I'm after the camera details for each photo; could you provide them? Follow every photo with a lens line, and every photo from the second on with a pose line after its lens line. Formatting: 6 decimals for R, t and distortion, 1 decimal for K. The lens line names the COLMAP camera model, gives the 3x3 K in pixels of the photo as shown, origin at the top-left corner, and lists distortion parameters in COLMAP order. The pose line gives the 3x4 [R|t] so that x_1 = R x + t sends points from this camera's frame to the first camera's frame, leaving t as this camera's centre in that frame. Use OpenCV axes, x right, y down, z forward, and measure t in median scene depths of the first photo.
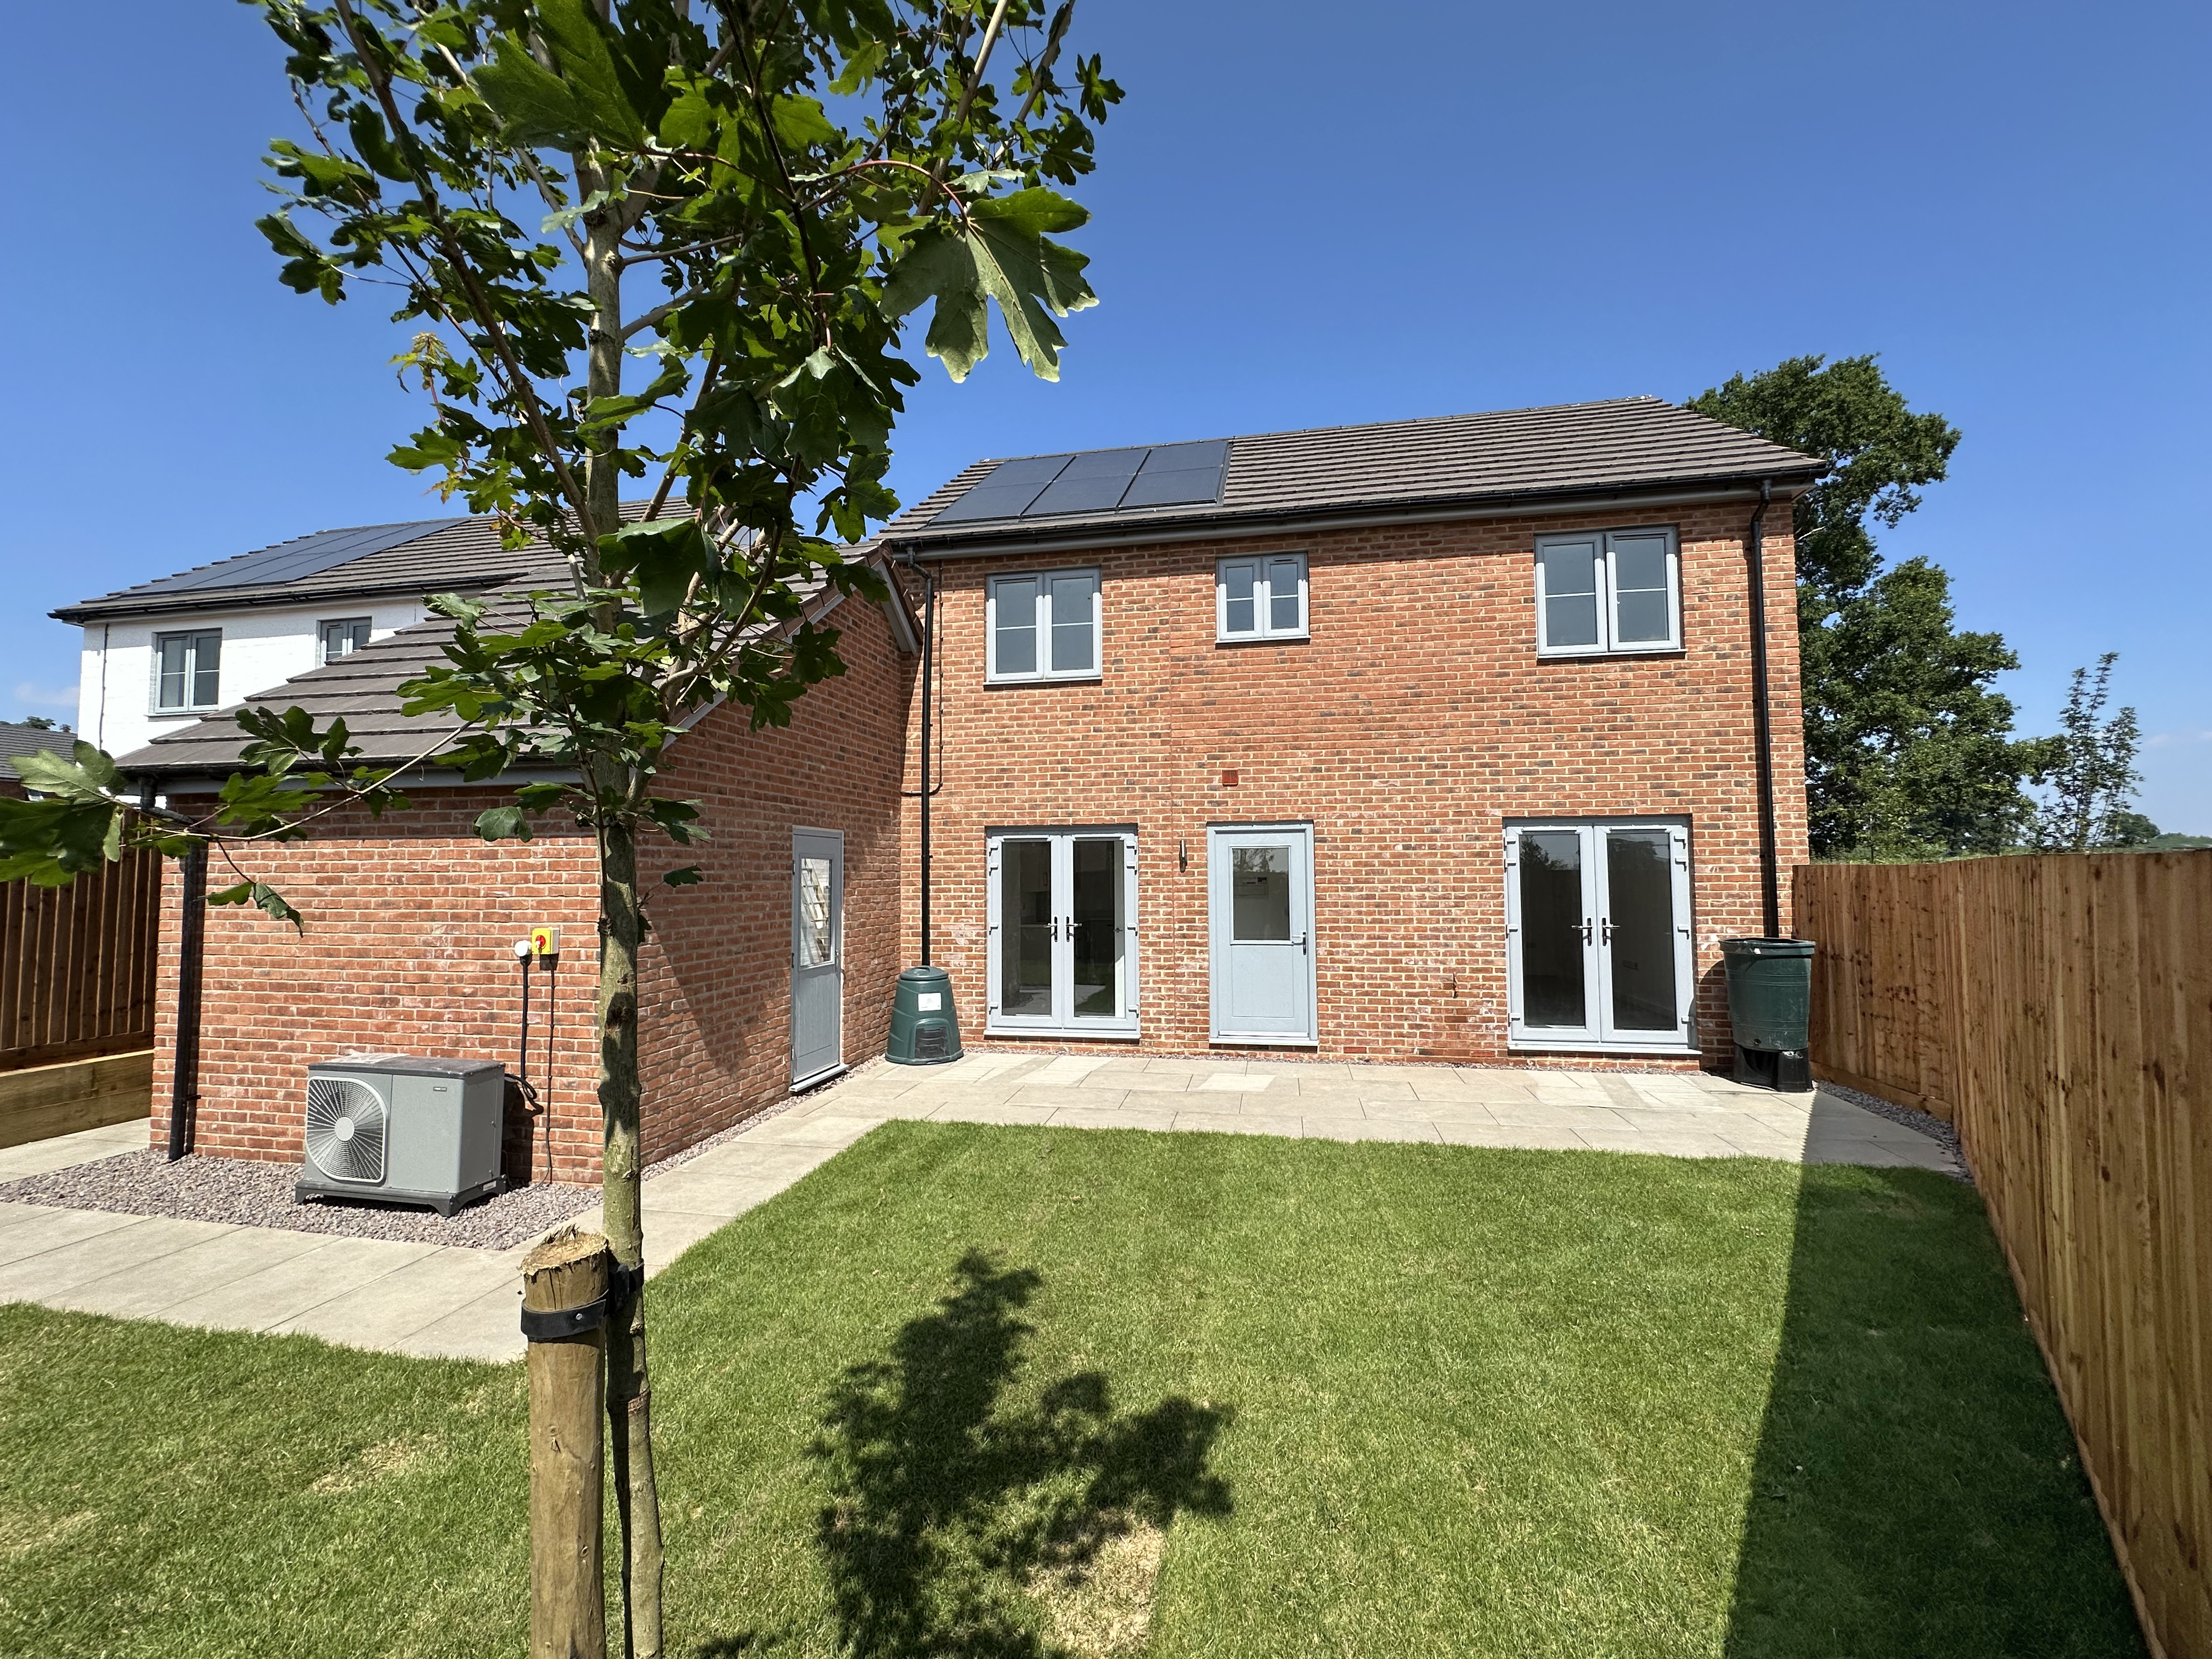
lens RADIAL K [[887.3, 0, 1103.7], [0, 887.3, 836.6], [0, 0, 1]] dist [-0.000454, 0.000087]
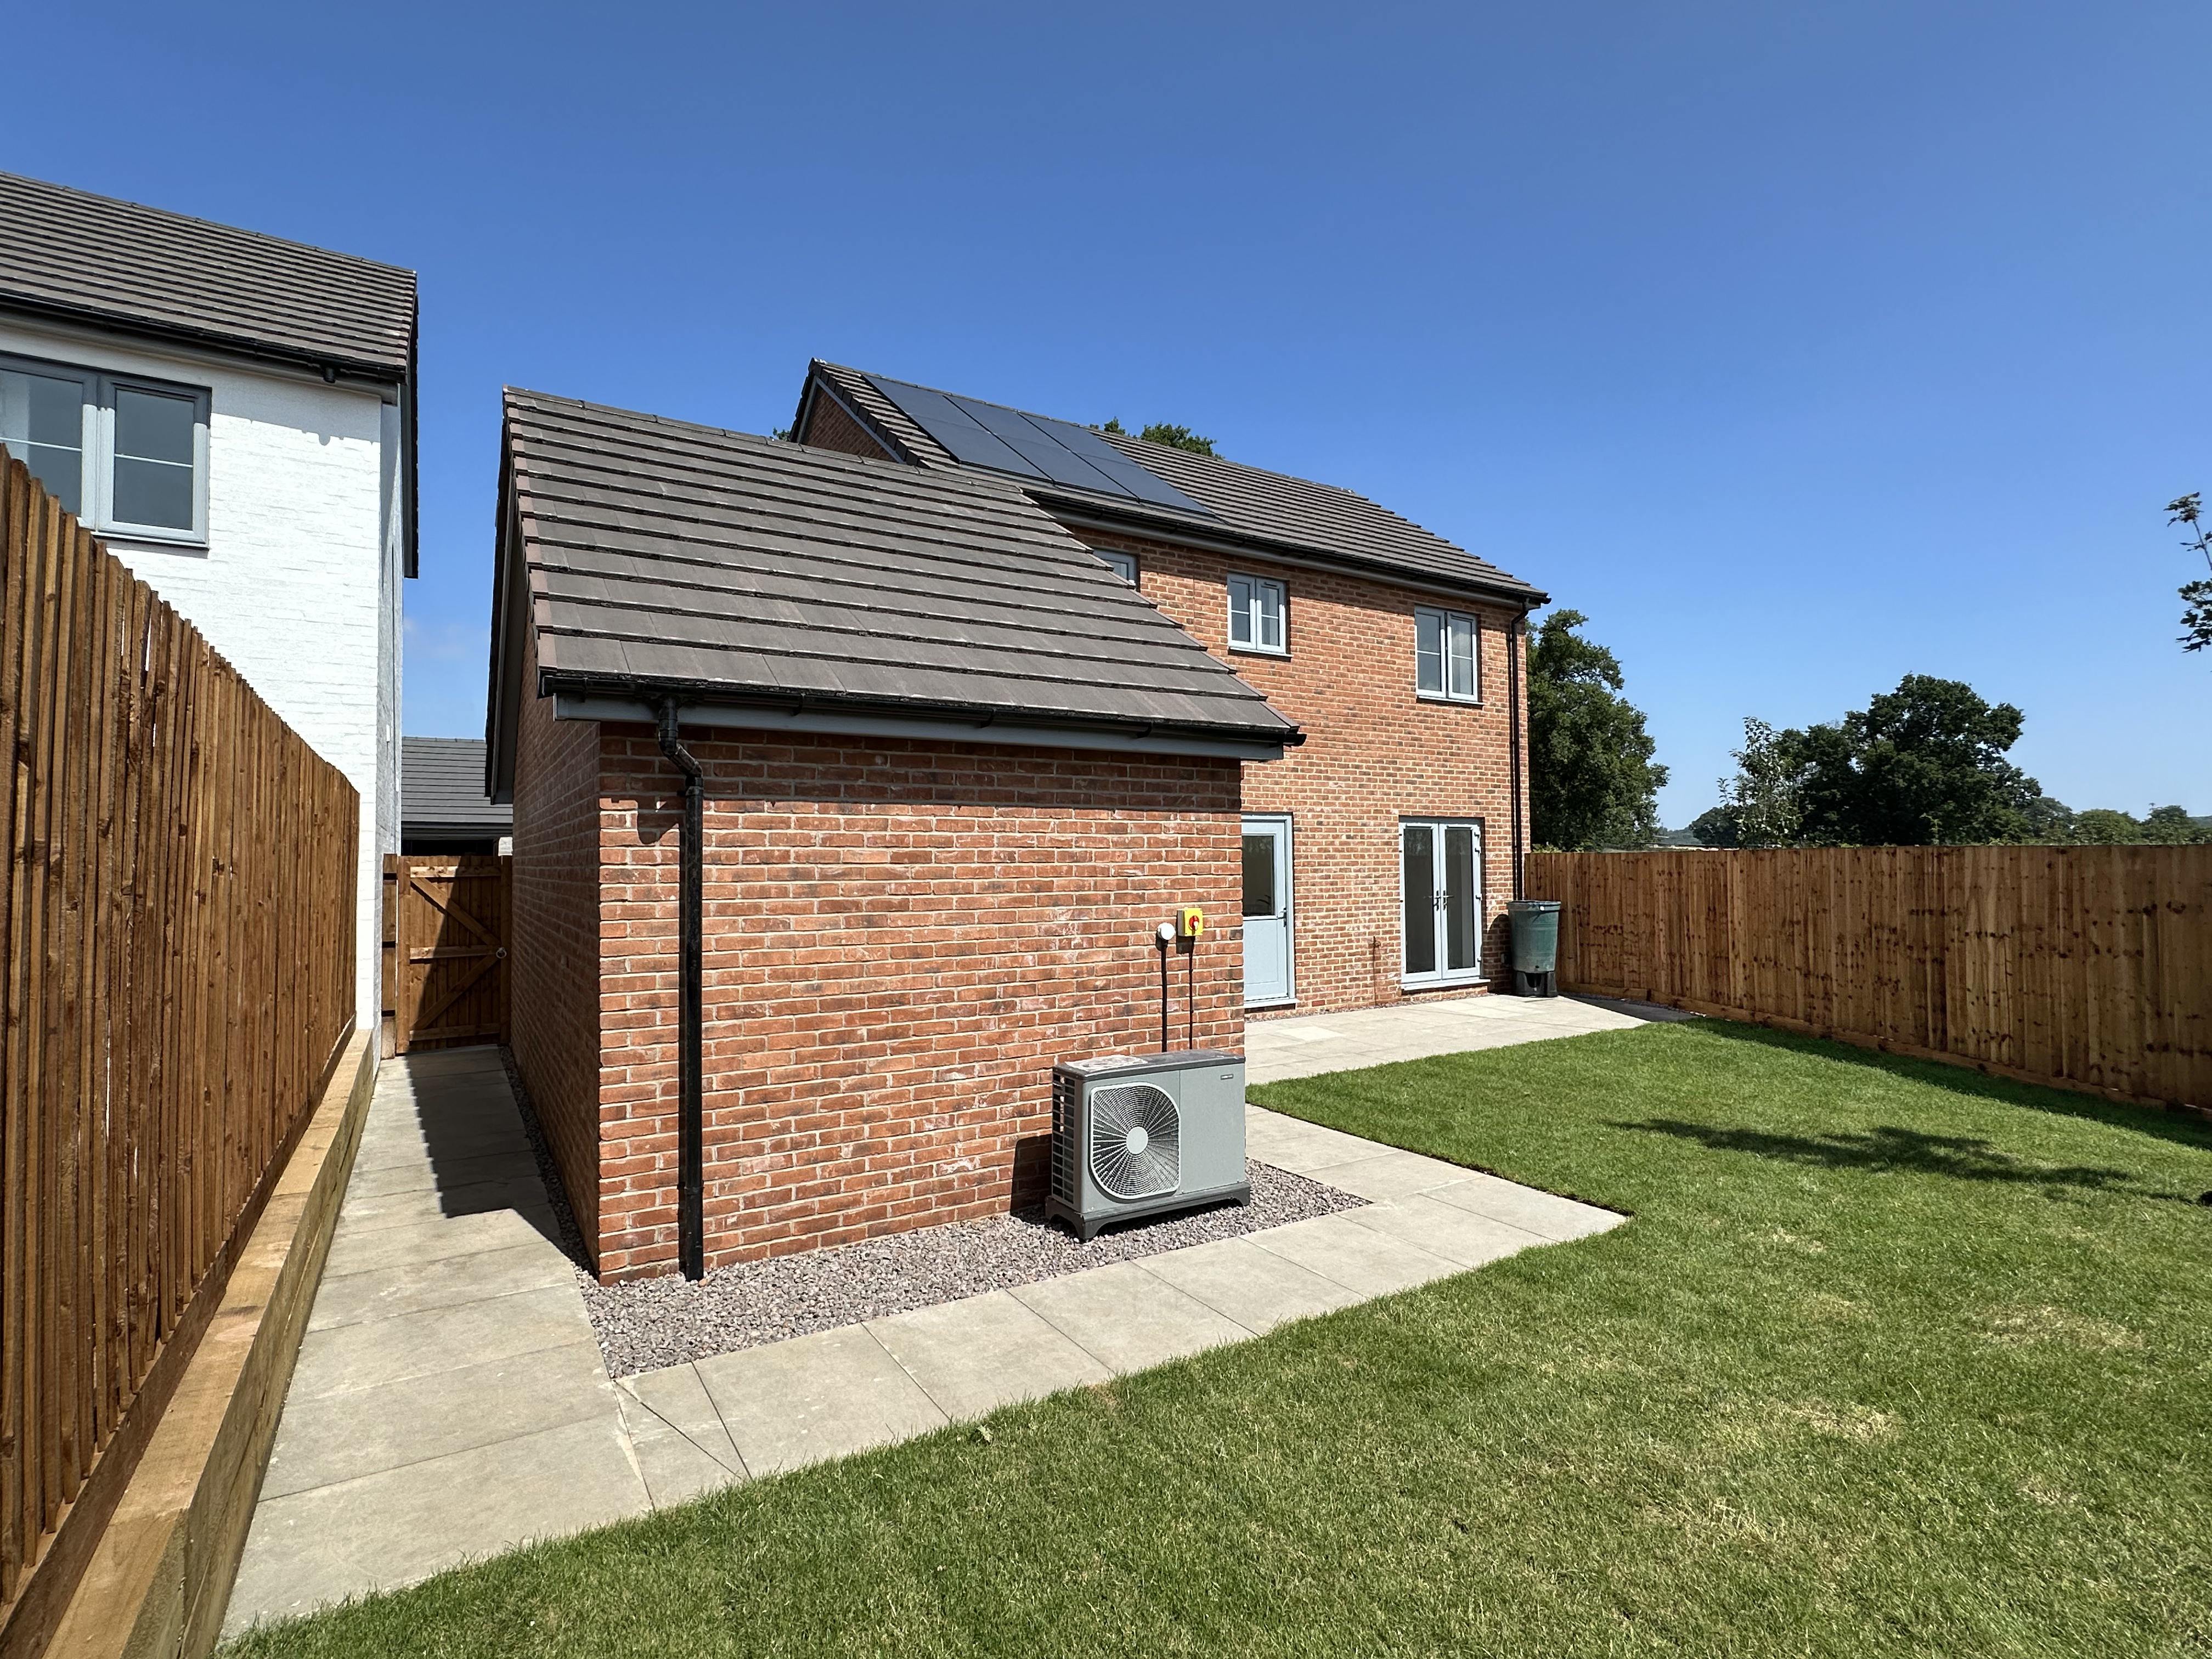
lens RADIAL K [[1037.9, 0, 1097.7], [0, 1037.9, 833.5], [0, 0, 1]] dist [0.005838, 0.000434]
pose [[0.741415, 0.019385, 0.670767, -1.354549], [-0.026547, 0.999647, 0.000454, 0.024128], [-0.670522, -0.018143, 0.741668, 0.233847]]
